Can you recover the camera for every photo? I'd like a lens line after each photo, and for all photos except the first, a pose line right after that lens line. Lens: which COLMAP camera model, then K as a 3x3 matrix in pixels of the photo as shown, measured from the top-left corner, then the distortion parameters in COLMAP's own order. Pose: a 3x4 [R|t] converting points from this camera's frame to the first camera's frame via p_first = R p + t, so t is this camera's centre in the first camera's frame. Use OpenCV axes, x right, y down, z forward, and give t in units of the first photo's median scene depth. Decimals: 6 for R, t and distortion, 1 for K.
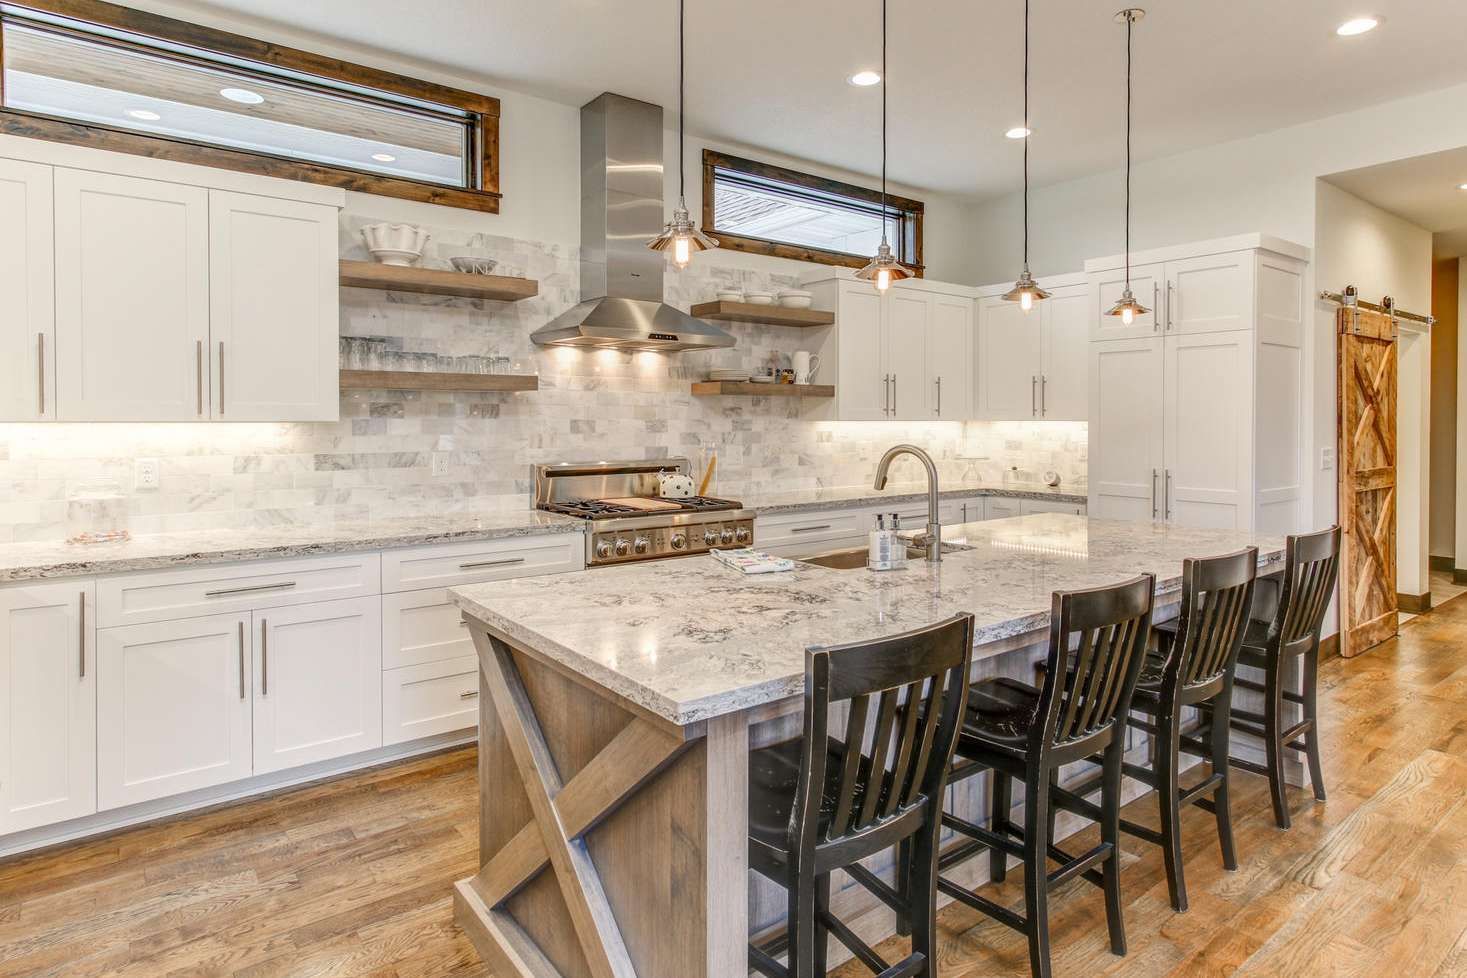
lens RADIAL K [[836.6, 0, 735.4], [0, 836.6, 427.4], [0, 0, 1]] dist [-0.003481, -0.000433]
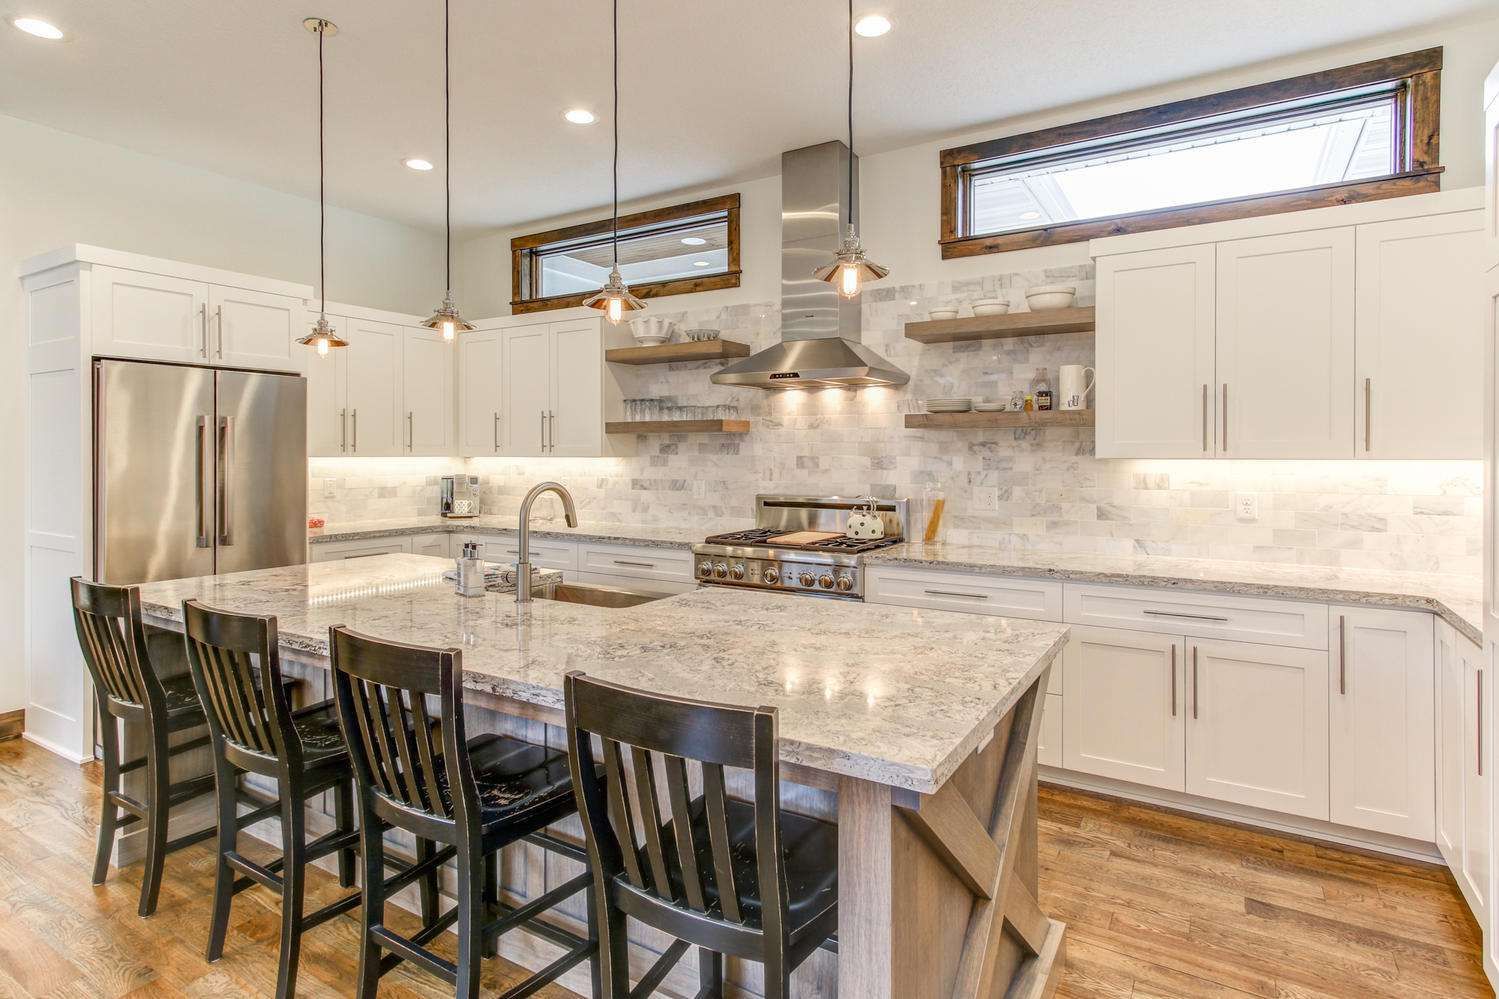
lens RADIAL K [[786.5, 0, 752.8], [0, 786.5, 454.1], [0, 0, 1]] dist [0.009258, 0.000166]
pose [[0.355751, -0.000844, -0.934581, 0.721854], [-0.010808, 0.999929, -0.005018, -0.005771], [0.934518, 0.011886, 0.355716, 0.556880]]
